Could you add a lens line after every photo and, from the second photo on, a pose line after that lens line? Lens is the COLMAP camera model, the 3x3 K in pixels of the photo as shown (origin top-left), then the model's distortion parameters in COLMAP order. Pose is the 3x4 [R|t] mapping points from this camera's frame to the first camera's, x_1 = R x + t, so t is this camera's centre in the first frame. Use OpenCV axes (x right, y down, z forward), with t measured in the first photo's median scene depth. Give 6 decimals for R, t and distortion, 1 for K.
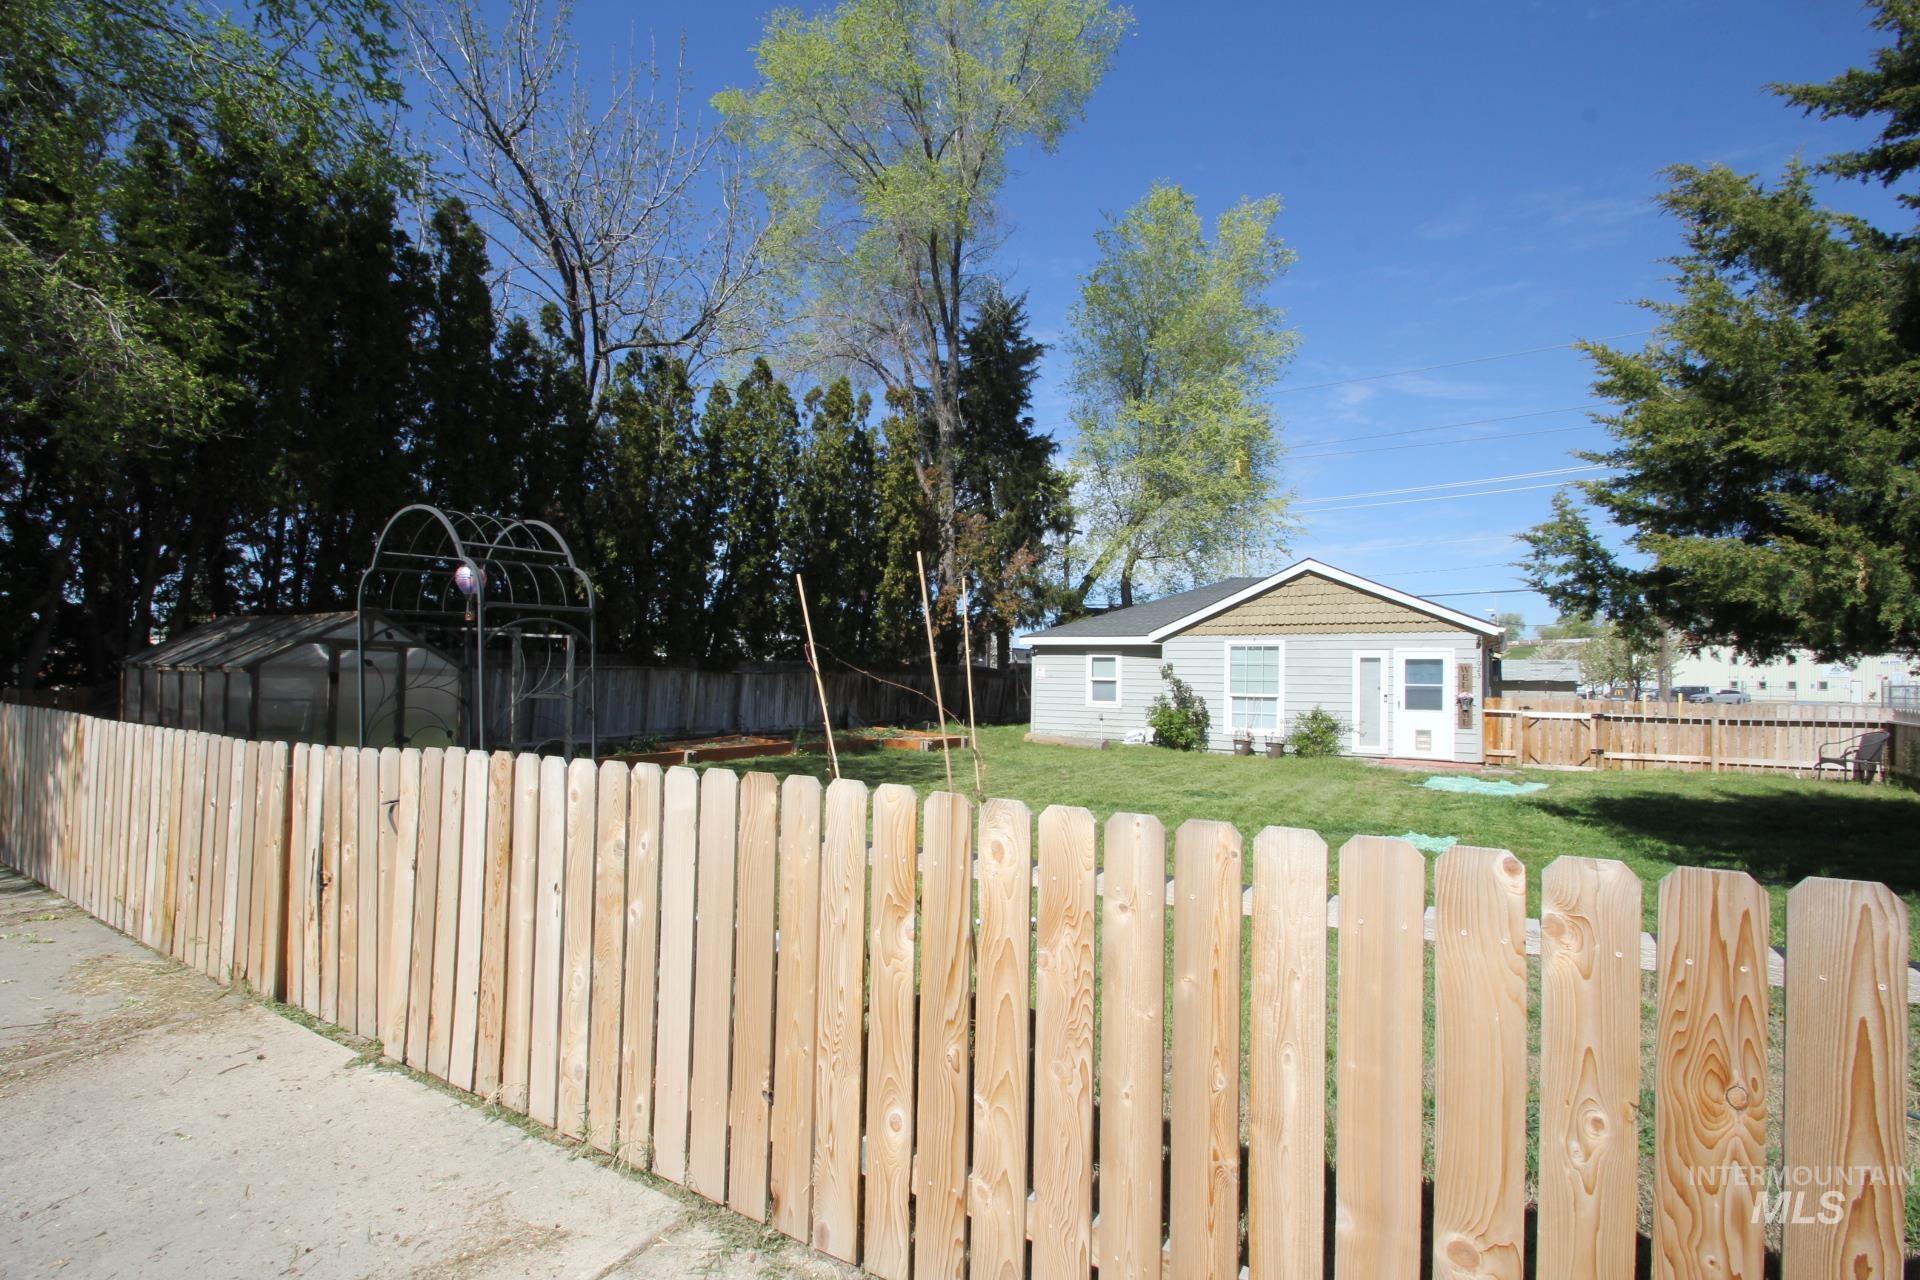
lens RADIAL K [[893.1, 0, 942.2], [0, 893.1, 663.1], [0, 0, 1]] dist [0.010133, -0.011962]
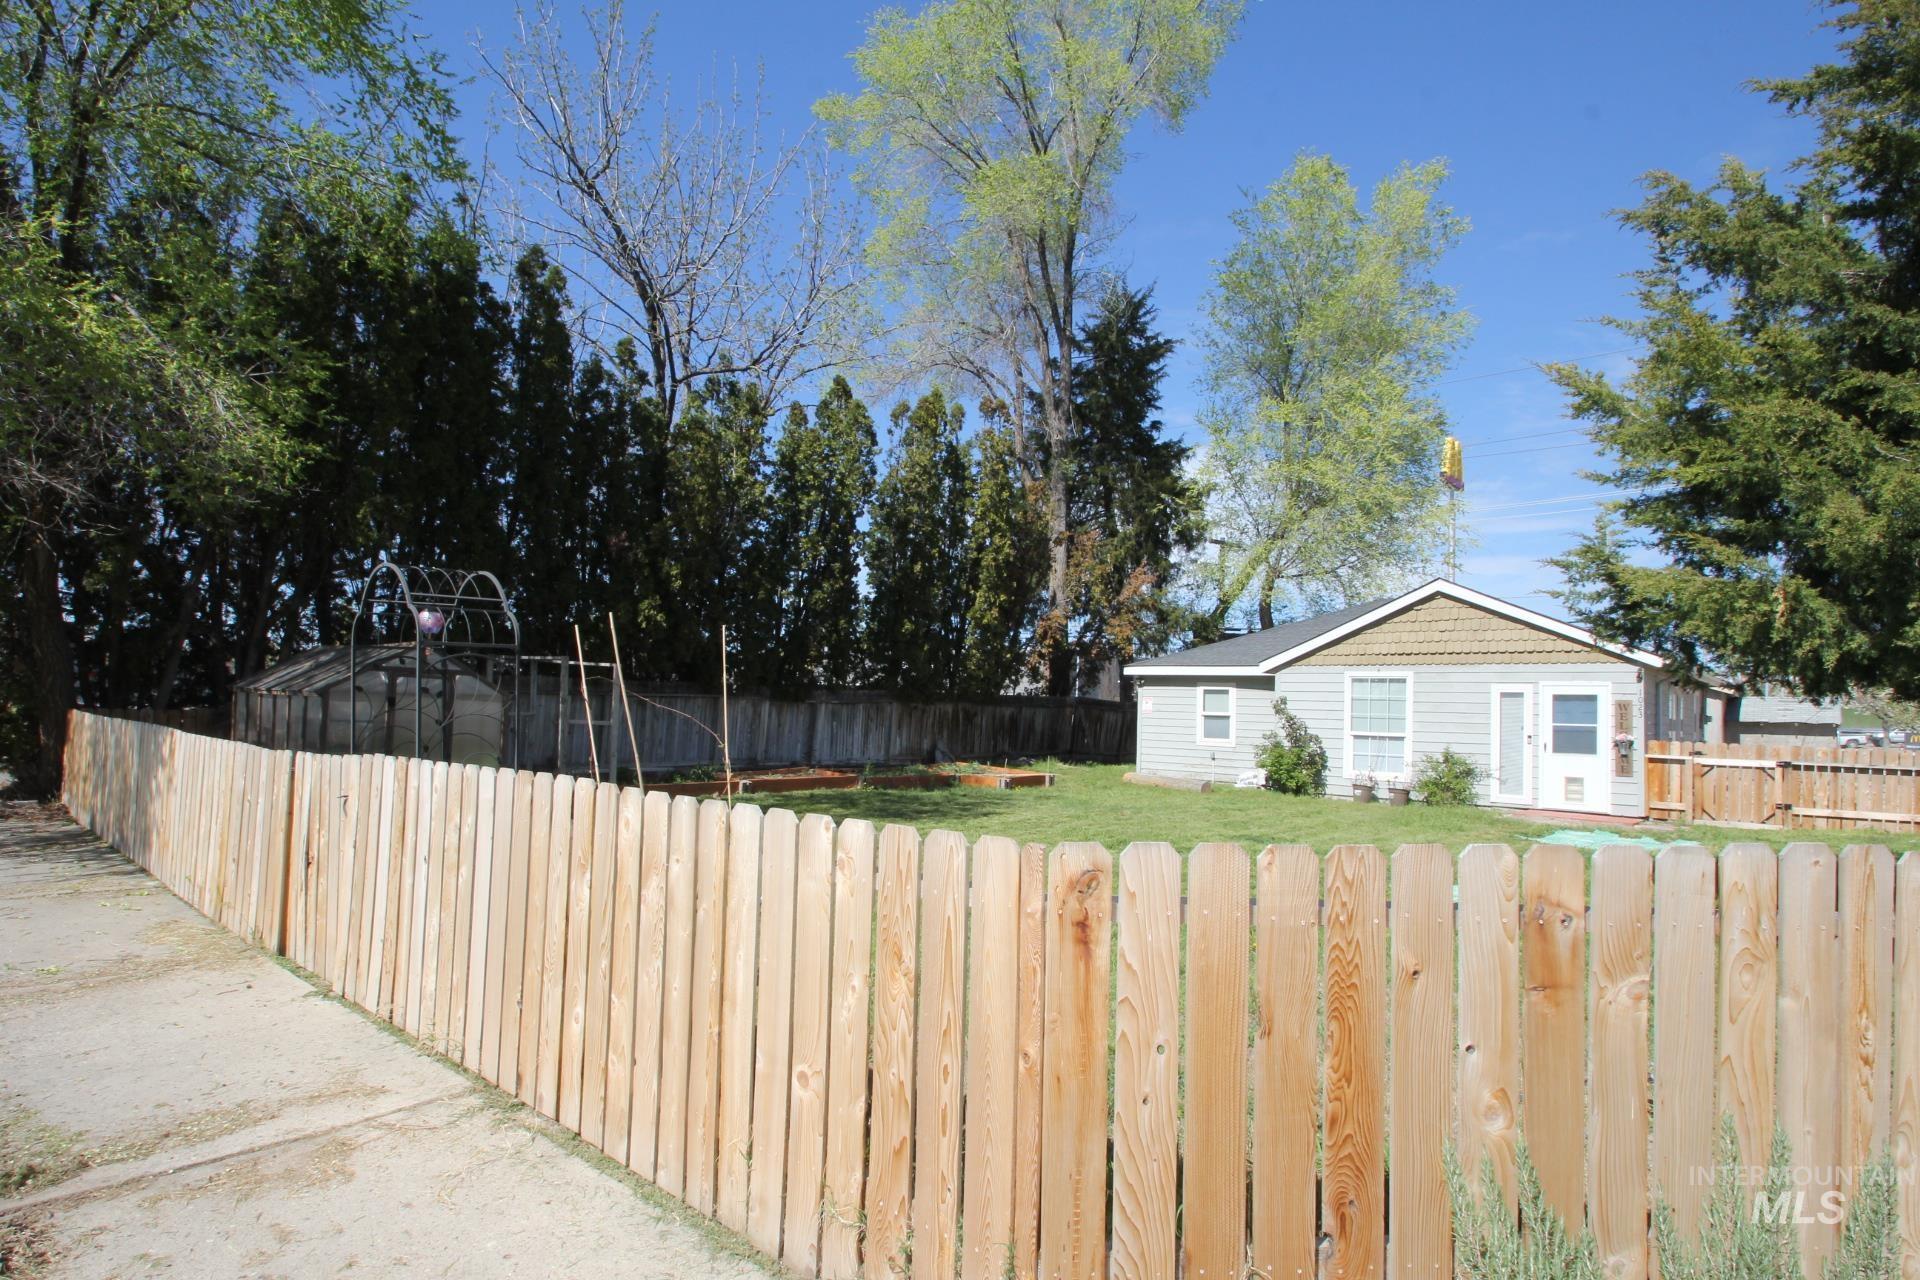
lens RADIAL K [[1018.6, 0, 937.7], [0, 1018.6, 672.5], [0, 0, 1]] dist [-0.010677, -0.002141]
pose [[0.985488, 0.005368, -0.169659, 0.096776], [-0.008950, 0.999753, -0.020355, -0.000390], [0.169508, 0.021578, 0.985293, -0.061379]]
